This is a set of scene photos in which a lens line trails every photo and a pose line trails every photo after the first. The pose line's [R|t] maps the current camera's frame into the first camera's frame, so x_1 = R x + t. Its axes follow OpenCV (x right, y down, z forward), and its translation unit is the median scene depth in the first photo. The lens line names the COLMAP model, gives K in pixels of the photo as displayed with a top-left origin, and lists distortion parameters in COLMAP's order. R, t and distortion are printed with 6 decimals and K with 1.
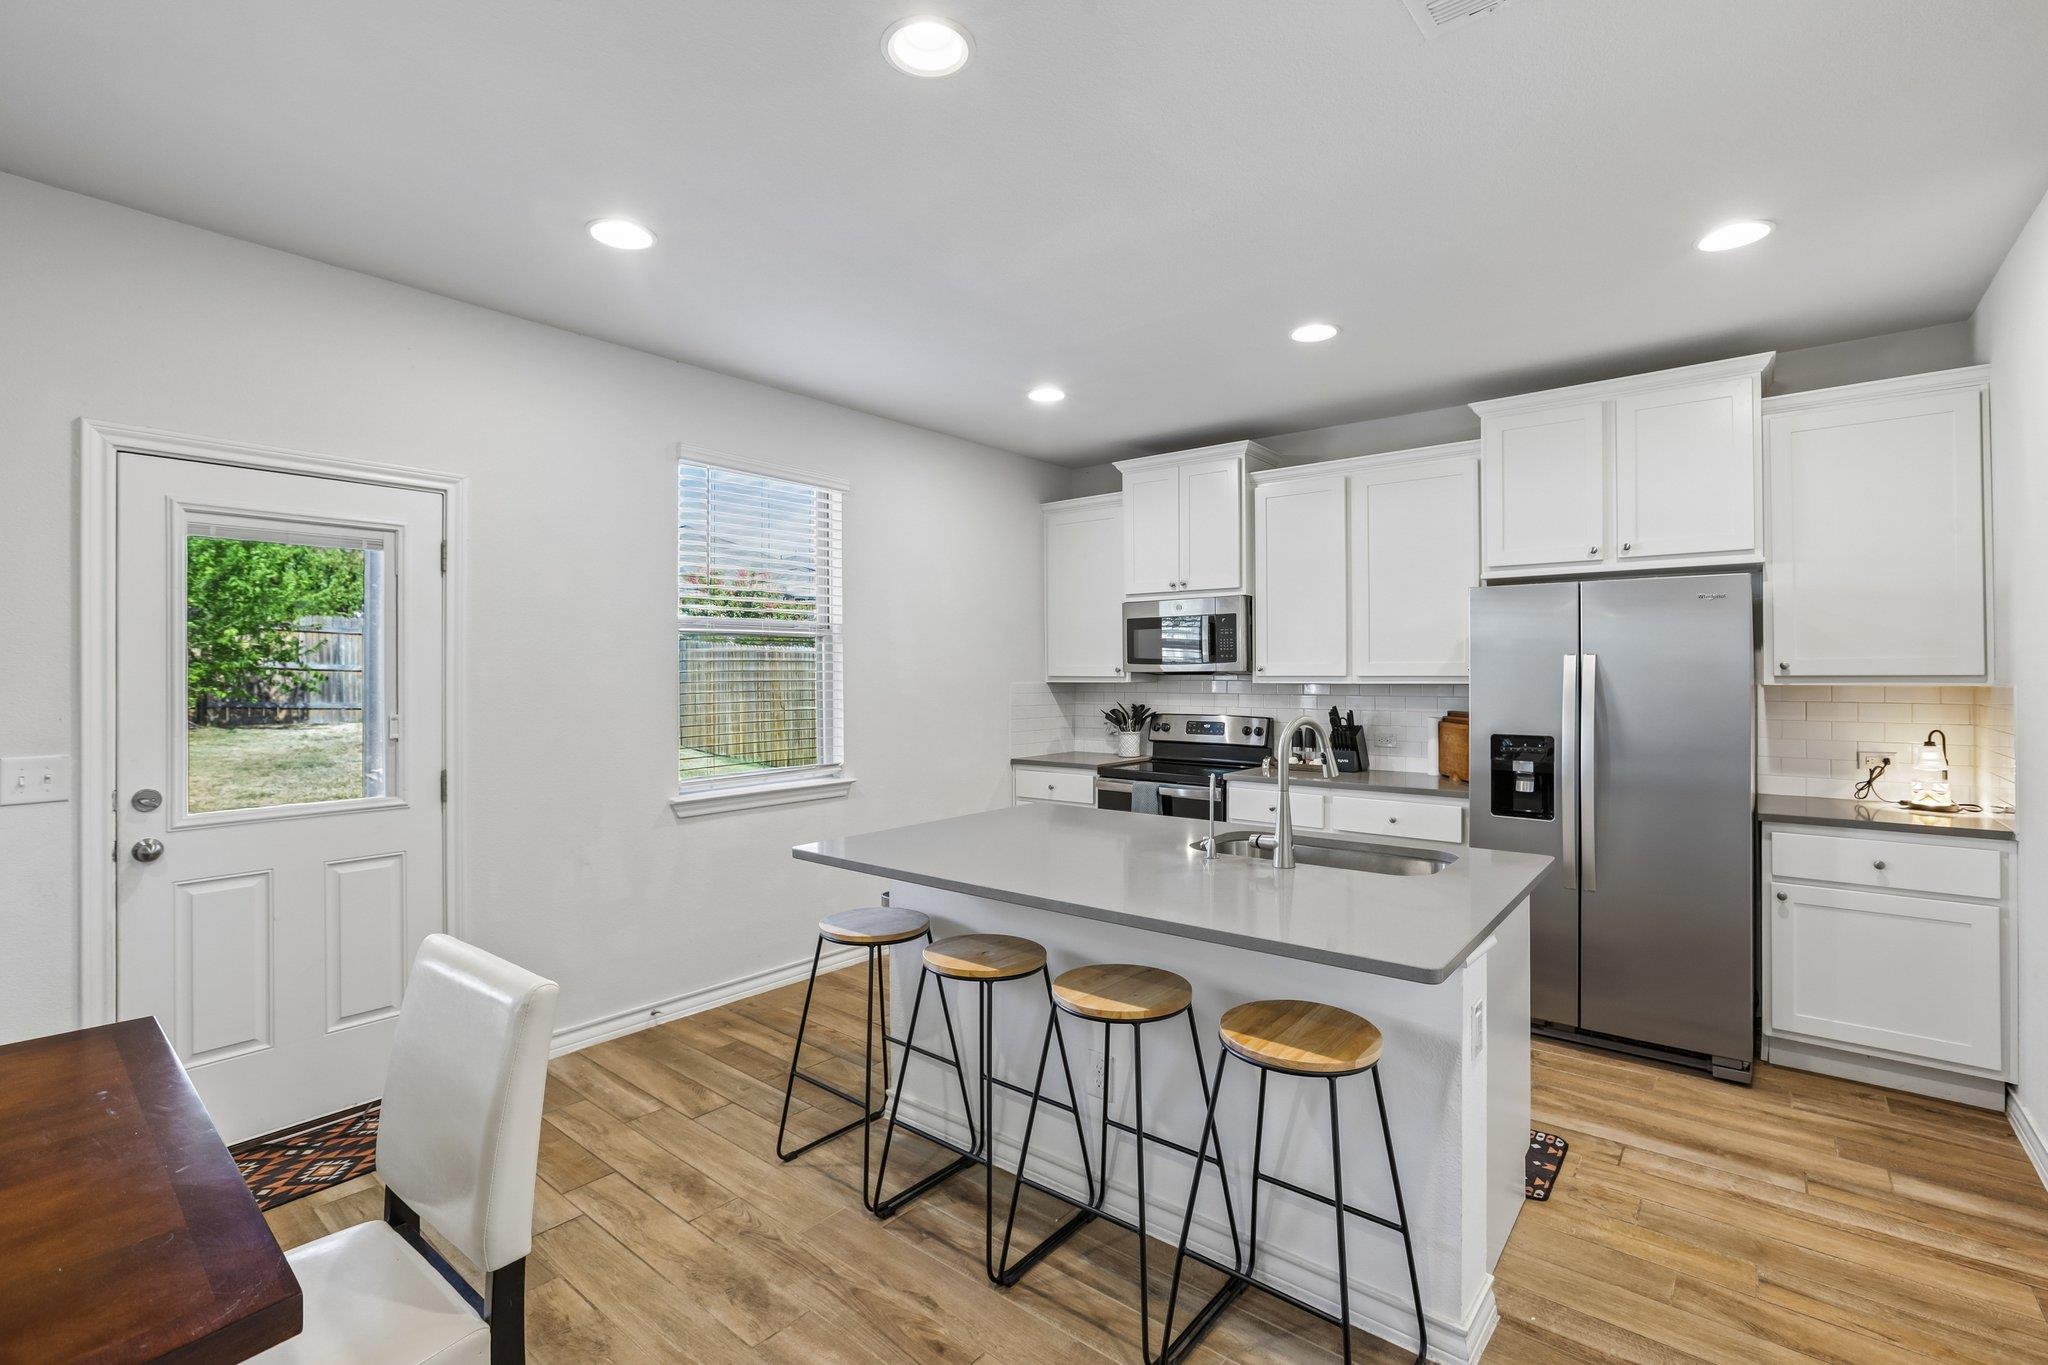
lens RADIAL K [[919.9, 0, 1025.4], [0, 919.9, 663.1], [0, 0, 1]] dist [-0.030130, 0.012220]
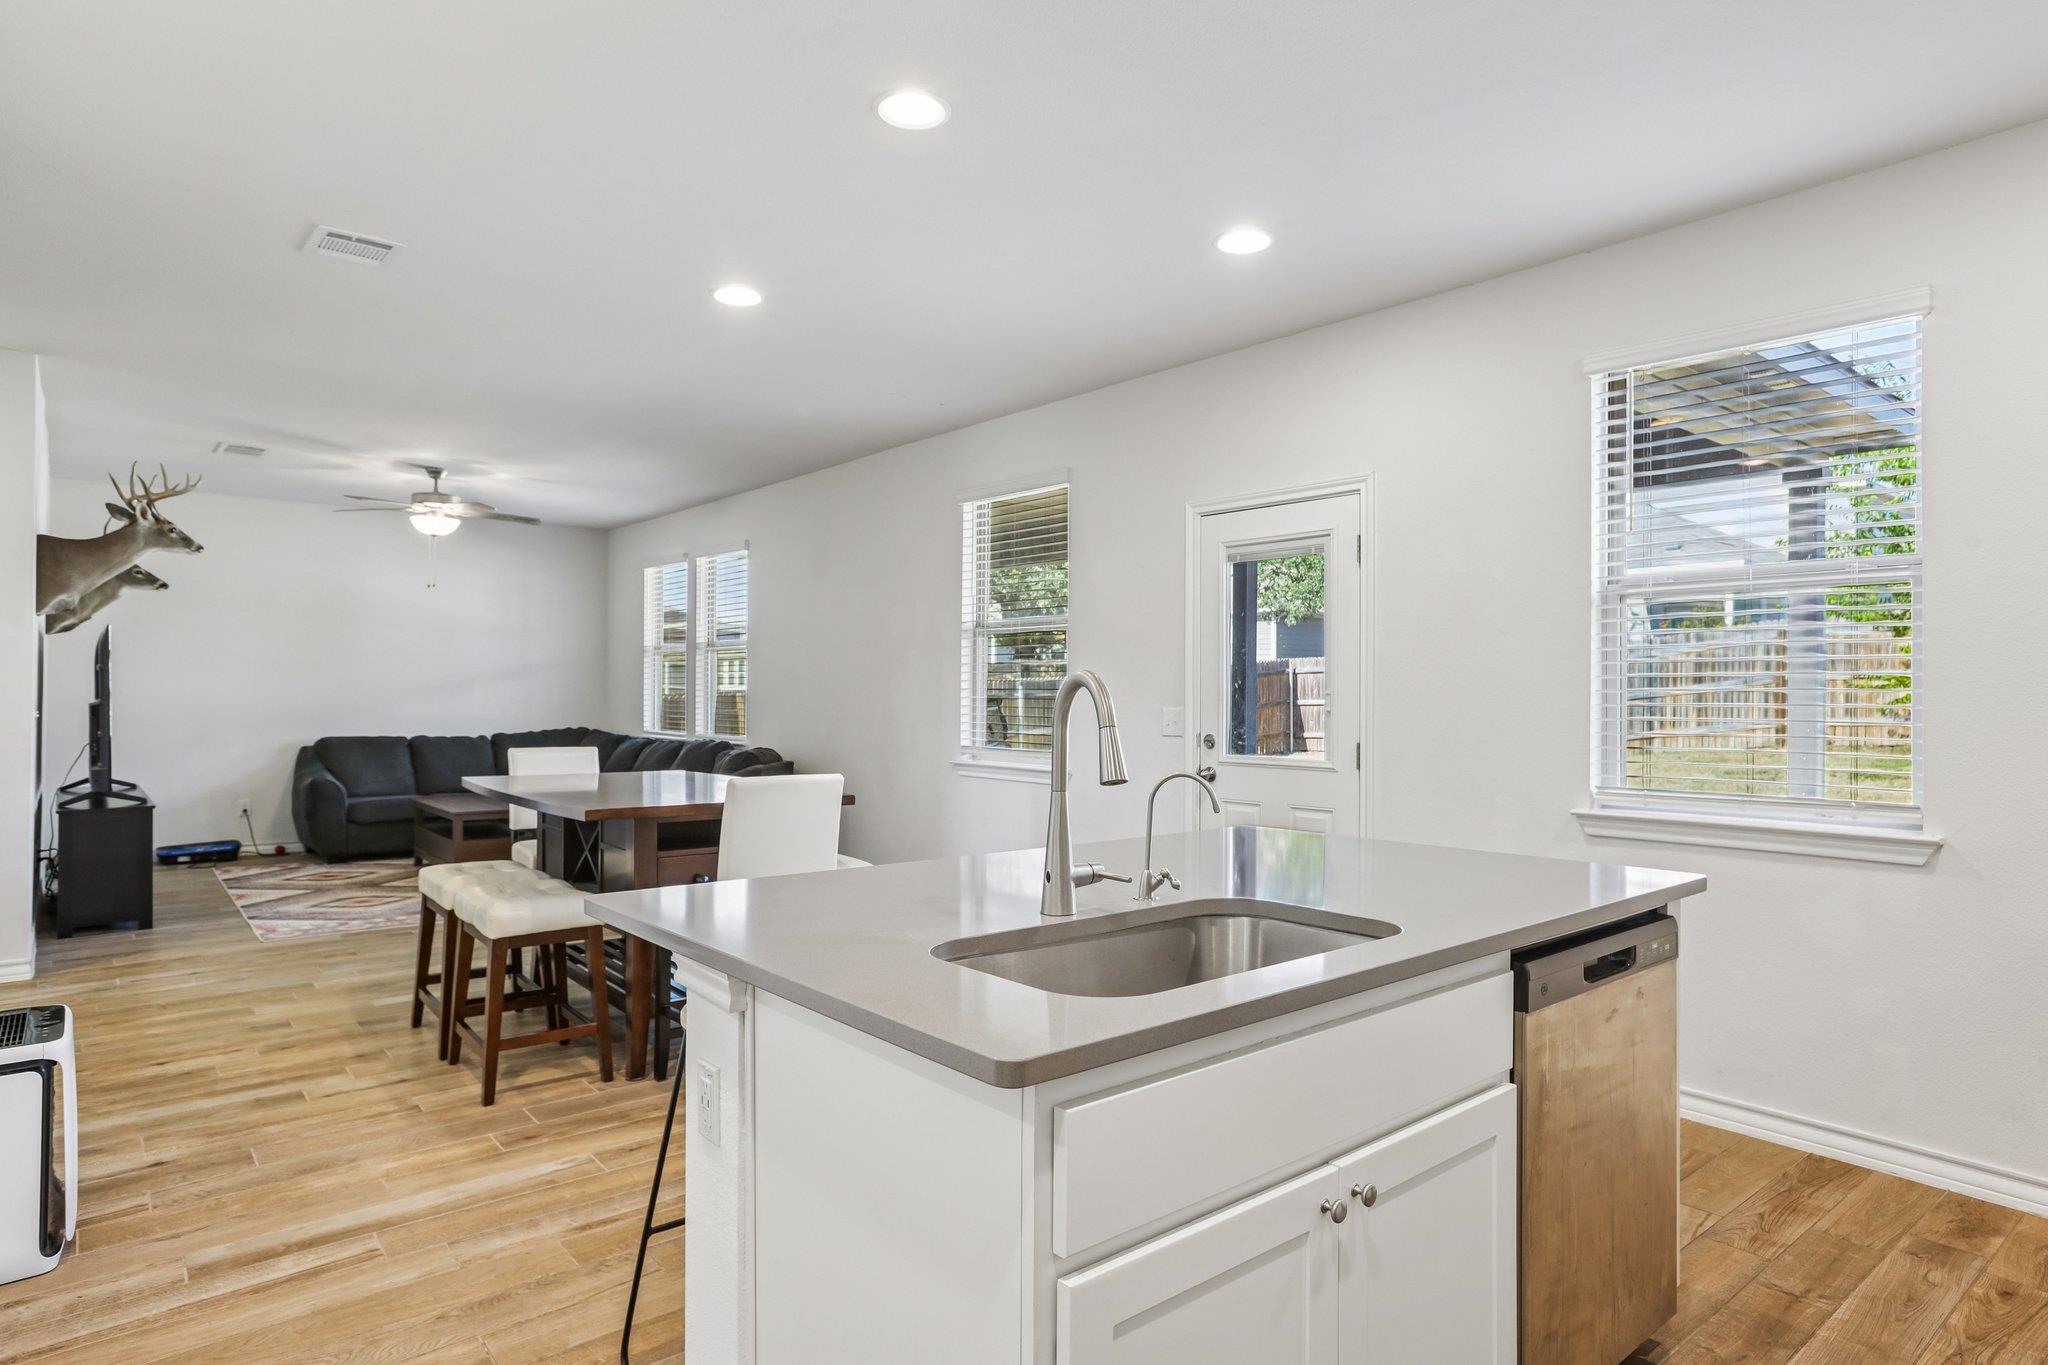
lens RADIAL K [[1151.0, 0, 1024.0], [0, 1151.0, 682.5], [0, 0, 1]] dist [-0.025802, 0.027513]
pose [[-0.193805, -0.007862, -0.981009, 0.694037], [0.003529, 0.999956, -0.008711, 0.047424], [0.981034, -0.005151, -0.193768, 0.745171]]
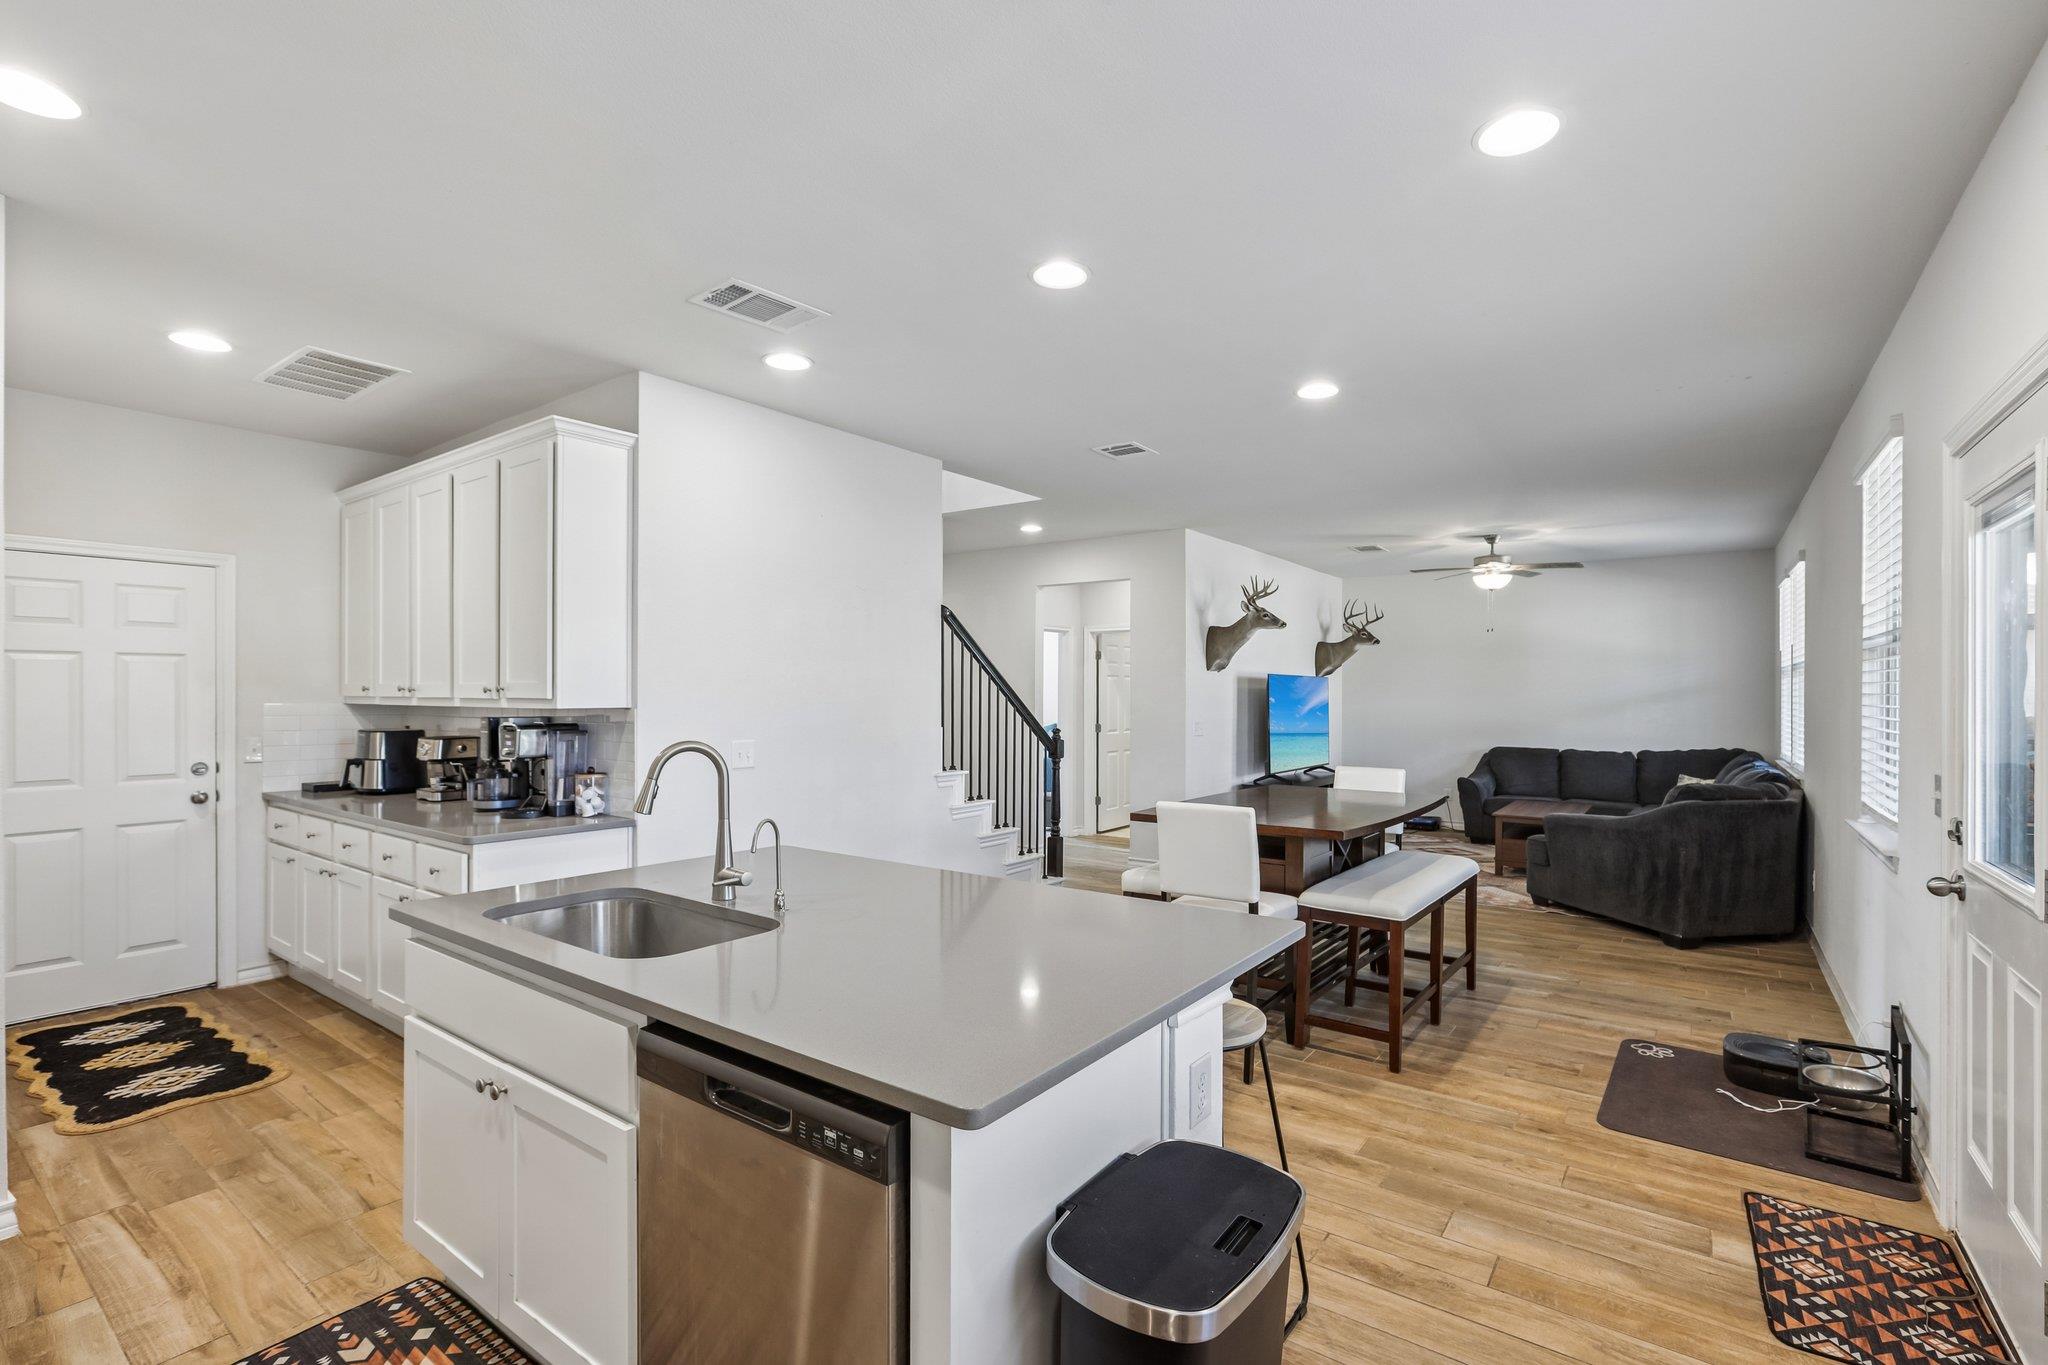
lens RADIAL K [[925.0, 0, 1037.9], [0, 925.0, 693.9], [0, 0, 1]] dist [-0.029770, 0.013070]
pose [[-0.998381, 0.000748, -0.056878, 0.007823], [0.001317, 0.999949, -0.009984, 0.013659], [0.056868, -0.010042, -0.998331, 1.298679]]
